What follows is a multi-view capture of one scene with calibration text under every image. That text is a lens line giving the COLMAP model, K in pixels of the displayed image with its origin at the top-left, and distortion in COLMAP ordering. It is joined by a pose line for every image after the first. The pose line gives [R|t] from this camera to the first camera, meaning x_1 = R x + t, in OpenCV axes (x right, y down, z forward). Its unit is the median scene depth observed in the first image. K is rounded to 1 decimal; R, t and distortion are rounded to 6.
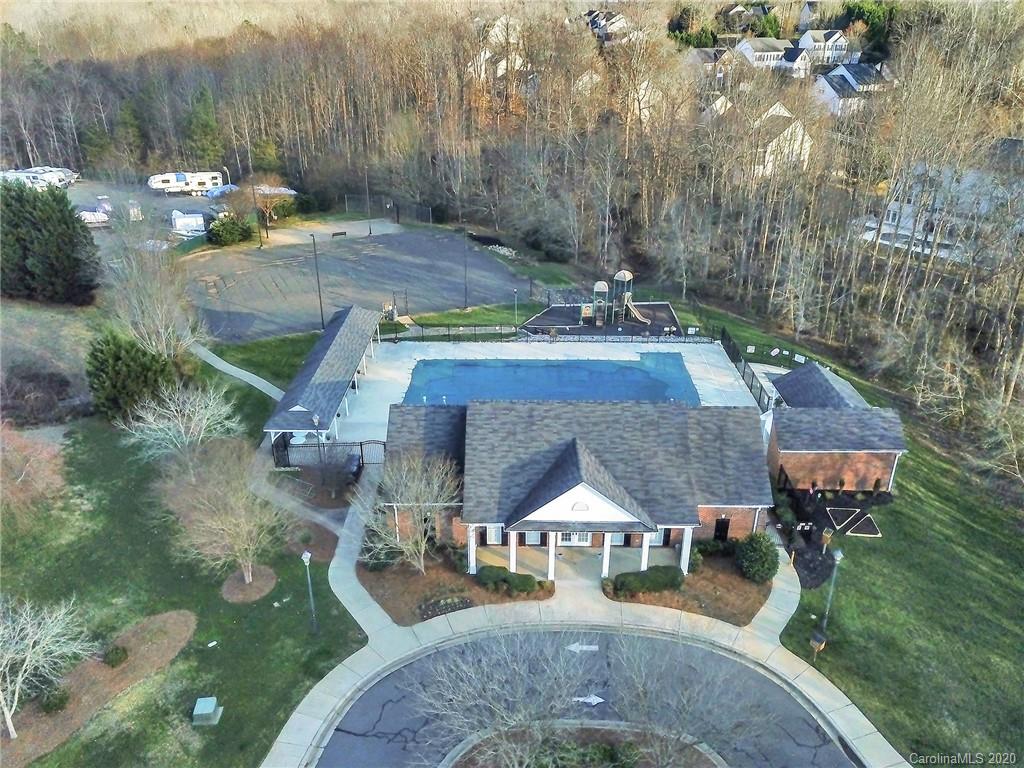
lens RADIAL K [[785.9, 0, 512.0], [0, 785.9, 384.0], [0, 0, 1]] dist [0.021584, -0.003361]
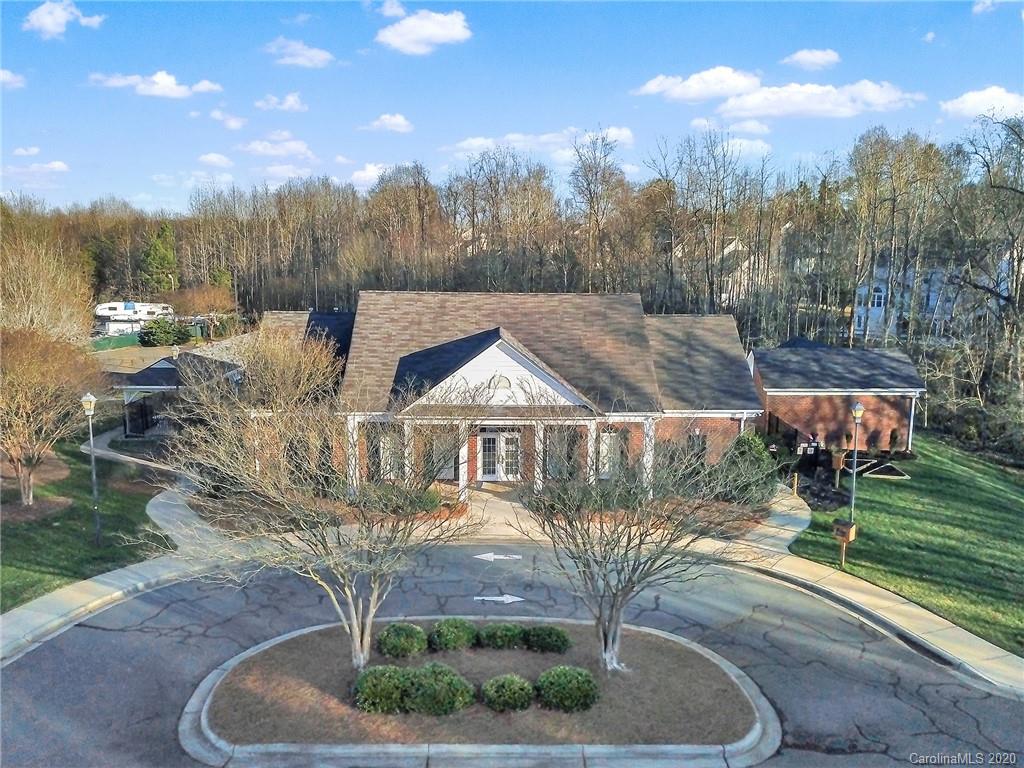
lens RADIAL K [[785.9, 0, 512.0], [0, 785.9, 384.0], [0, 0, 1]] dist [0.021584, -0.003361]
pose [[0.999672, 0.001120, 0.025575, 0.069784], [0.006263, 0.957986, -0.286746, 0.321552], [-0.024822, 0.286812, 0.957665, 0.264404]]
